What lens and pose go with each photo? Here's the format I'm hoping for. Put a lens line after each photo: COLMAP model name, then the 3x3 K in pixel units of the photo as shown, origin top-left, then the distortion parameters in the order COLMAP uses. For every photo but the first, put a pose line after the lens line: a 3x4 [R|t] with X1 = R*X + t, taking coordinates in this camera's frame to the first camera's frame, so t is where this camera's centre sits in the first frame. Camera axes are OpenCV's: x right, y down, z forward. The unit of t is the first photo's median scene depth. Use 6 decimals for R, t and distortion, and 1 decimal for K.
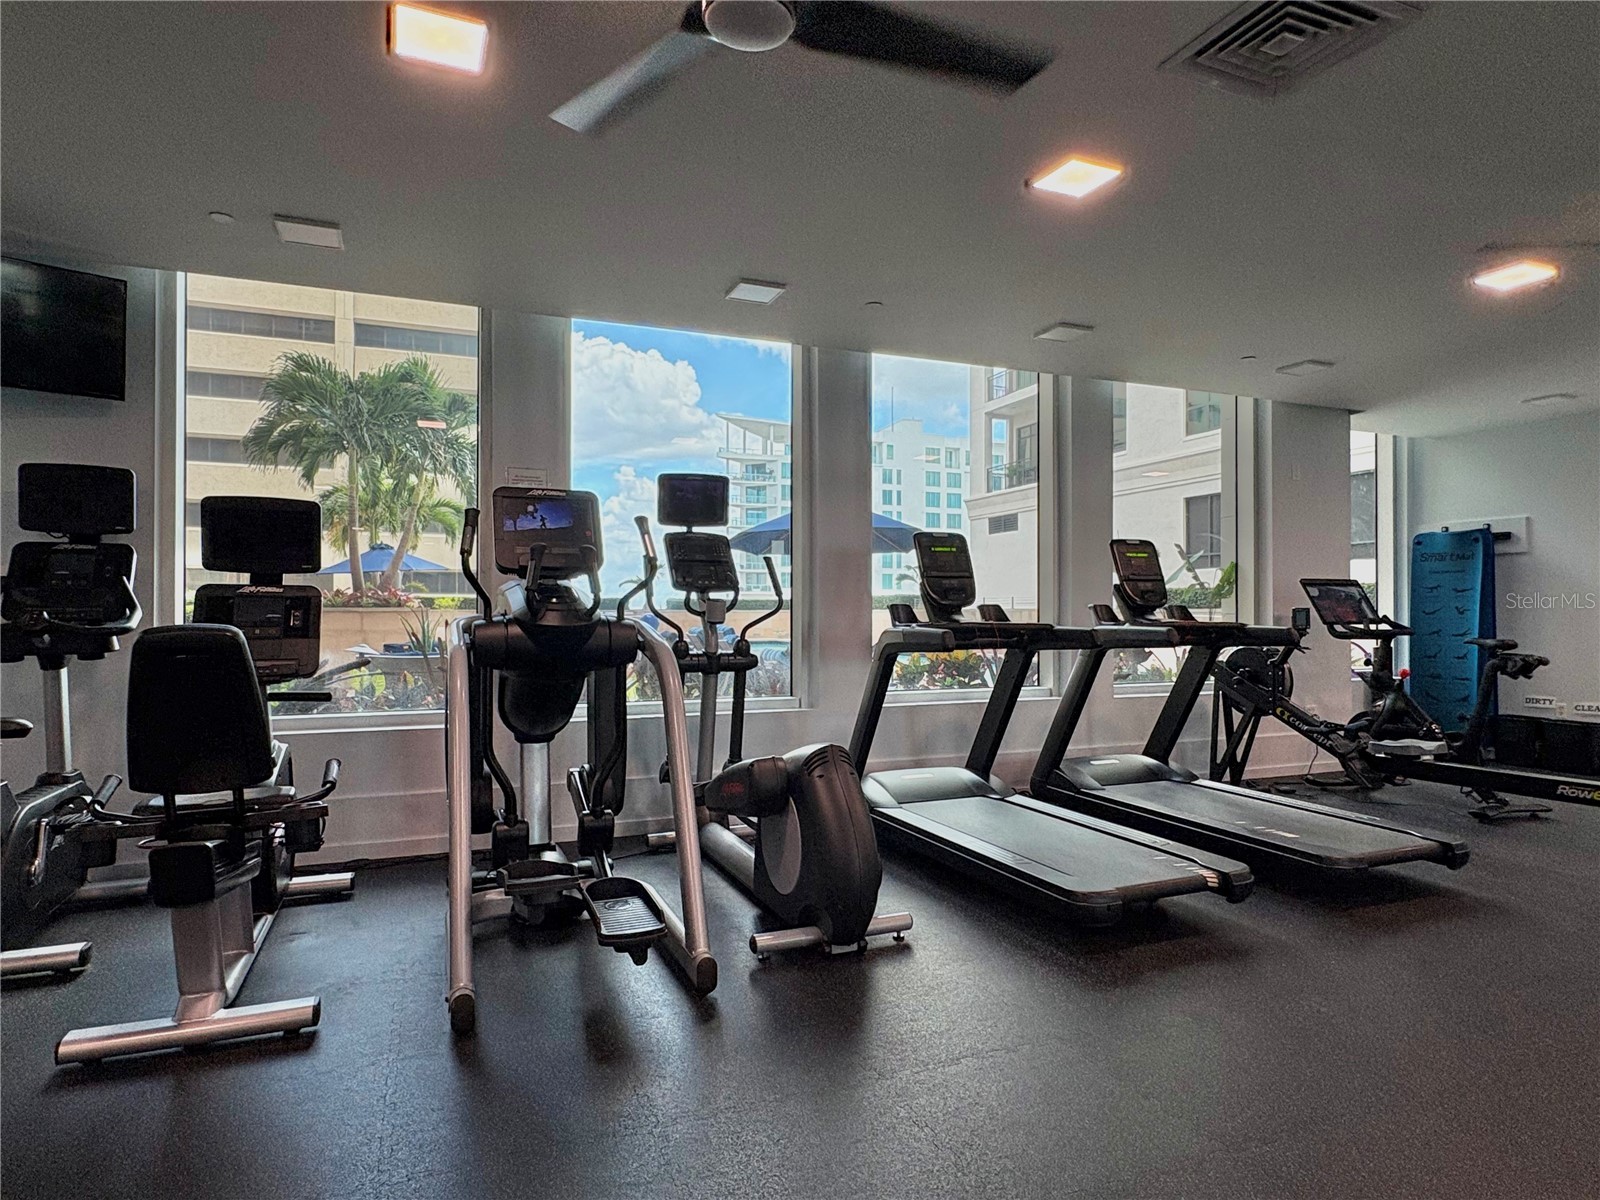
lens RADIAL K [[927.3, 0, 804.0], [0, 927.3, 608.8], [0, 0, 1]] dist [0.000563, 0.002775]
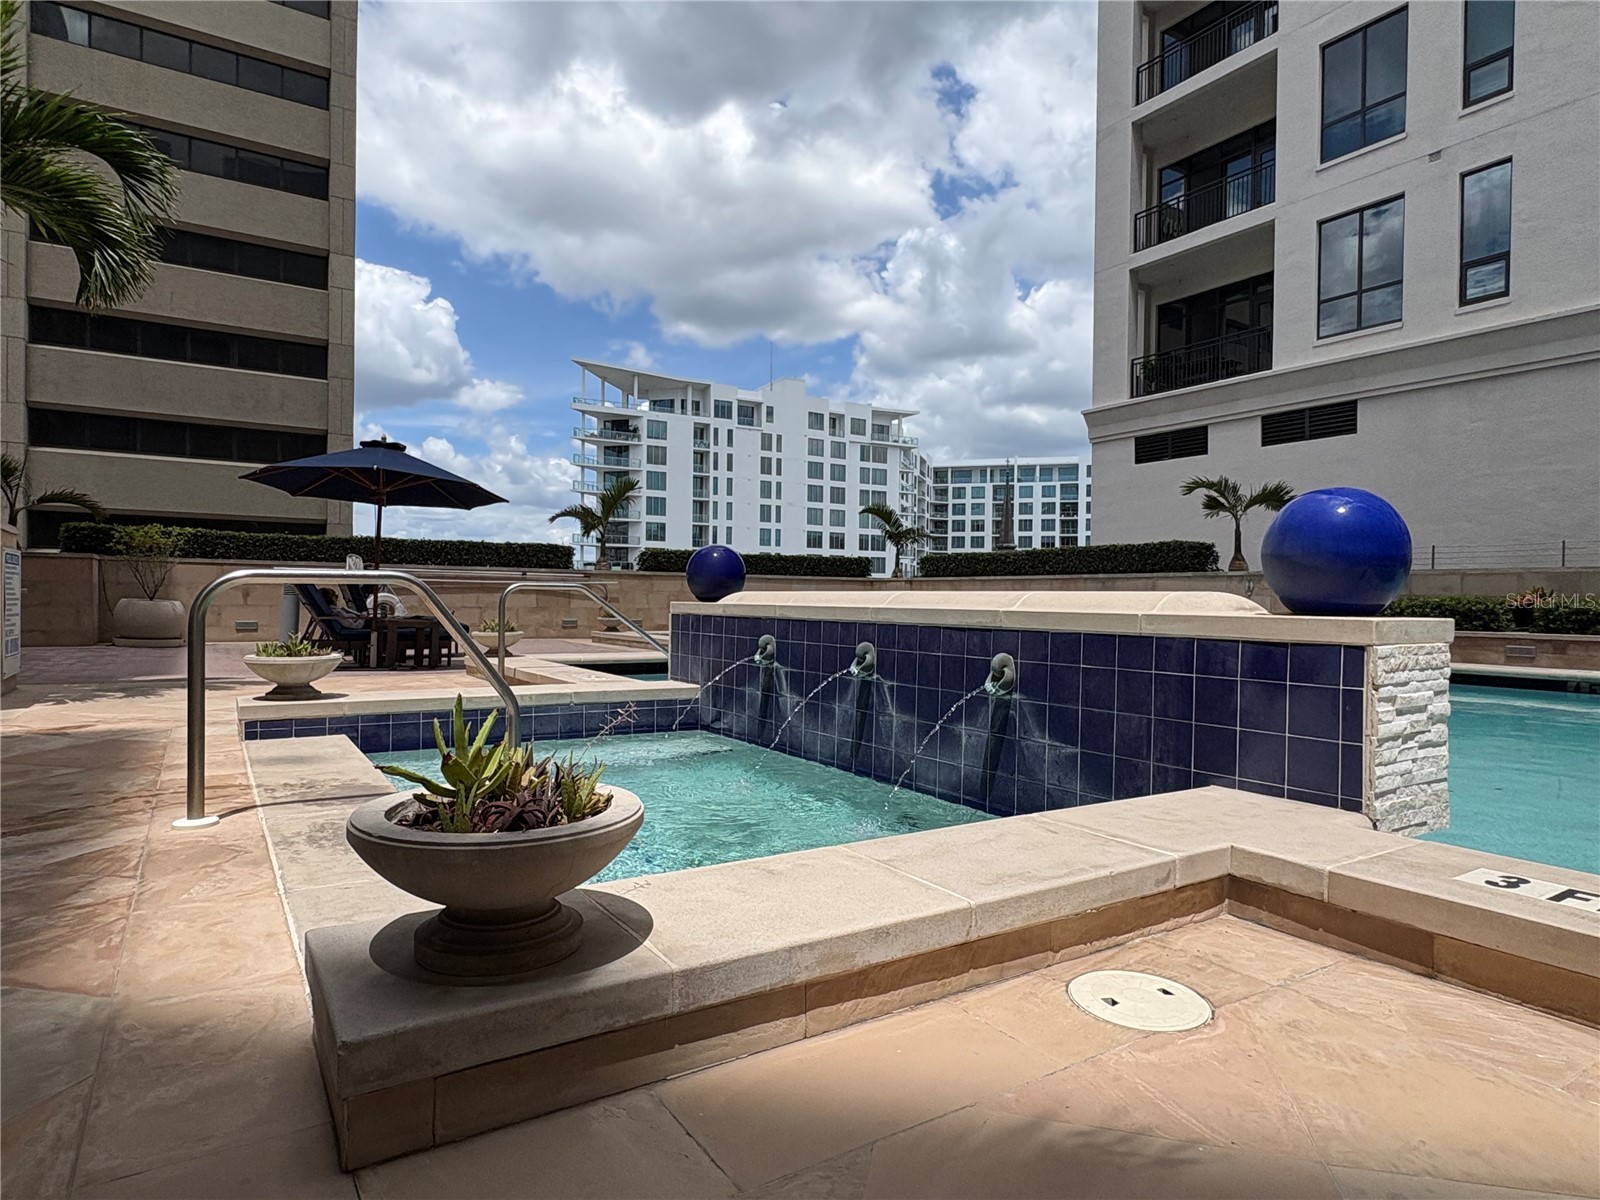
lens RADIAL K [[927.3, 0, 802.9], [0, 927.3, 597.3], [0, 0, 1]] dist [0.000563, 0.002775]
pose [[0.982099, 0.011544, 0.188010, -0.132734], [-0.012107, 0.999925, 0.001848, 0.010763], [-0.187974, -0.004092, 0.982165, 0.408845]]
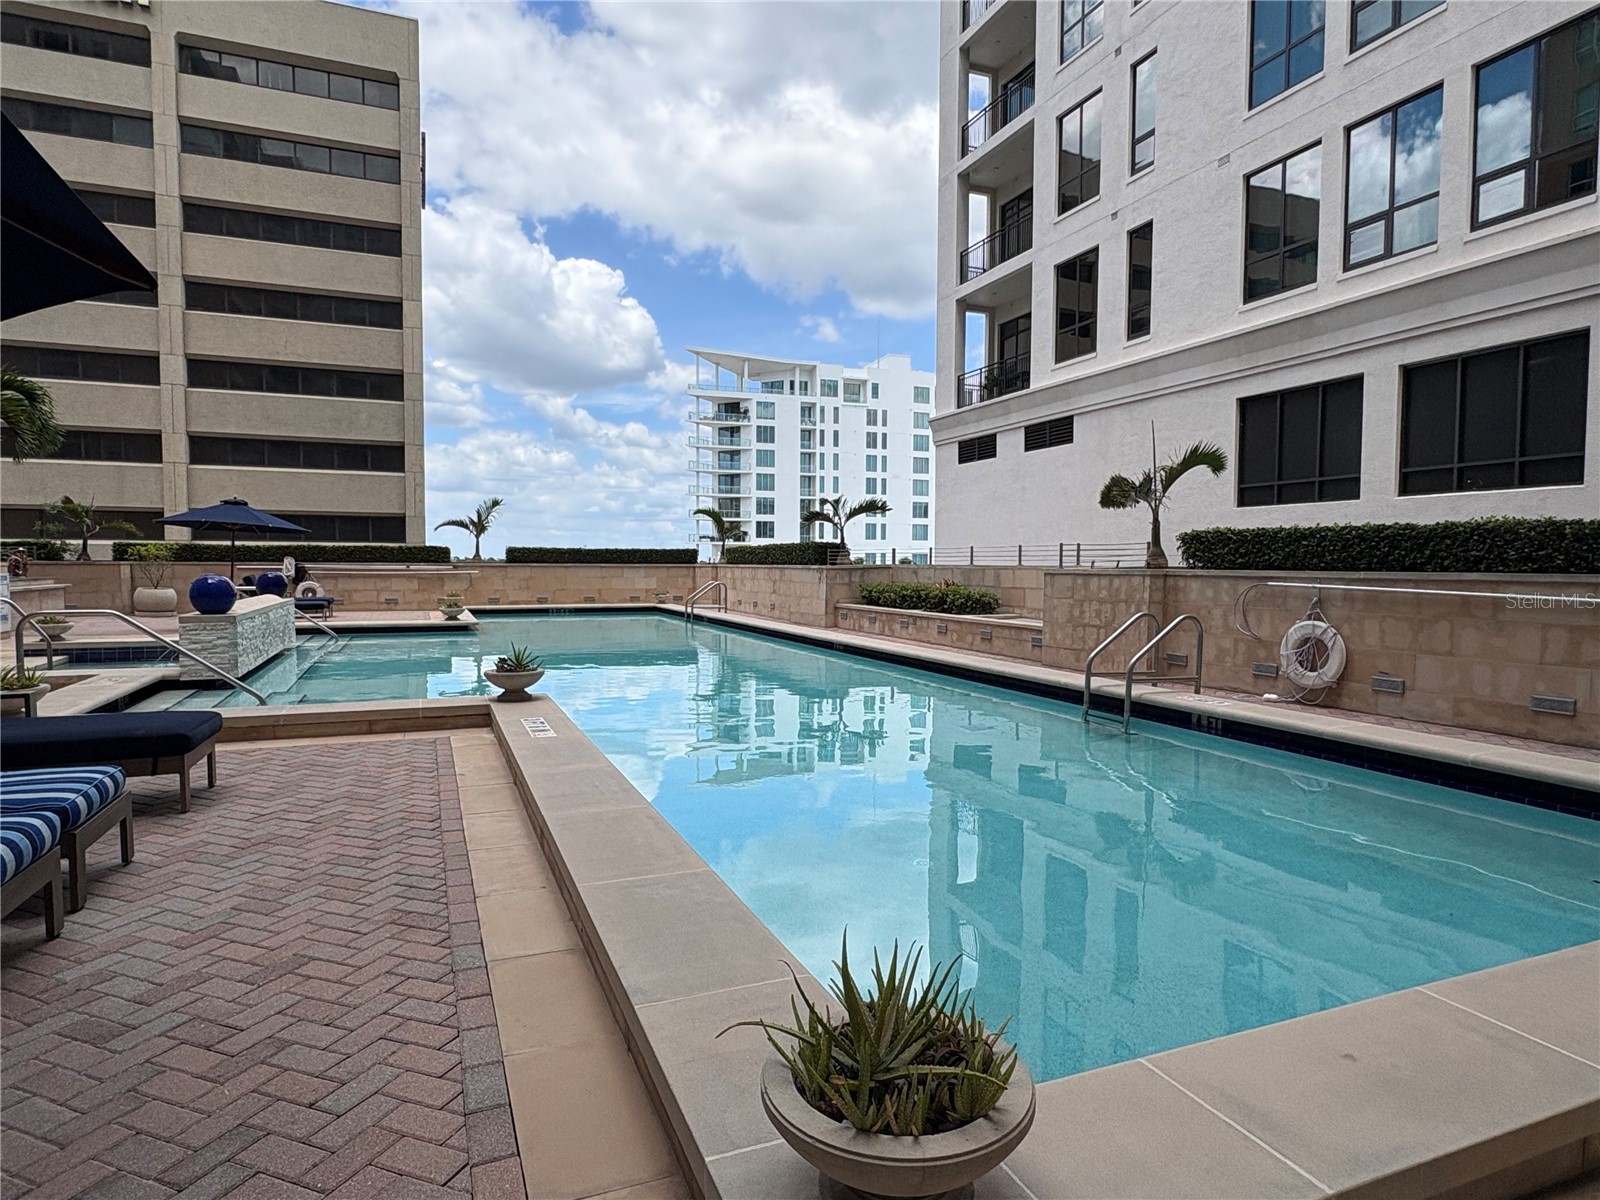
lens RADIAL K [[927.3, 0, 809.8], [0, 927.3, 593.4], [0, 0, 1]] dist [0.000563, 0.002775]
pose [[0.999968, 0.003436, 0.007263, 0.070240], [-0.003696, 0.999345, 0.036008, -0.002267], [-0.007134, -0.036034, 0.999325, 0.237759]]
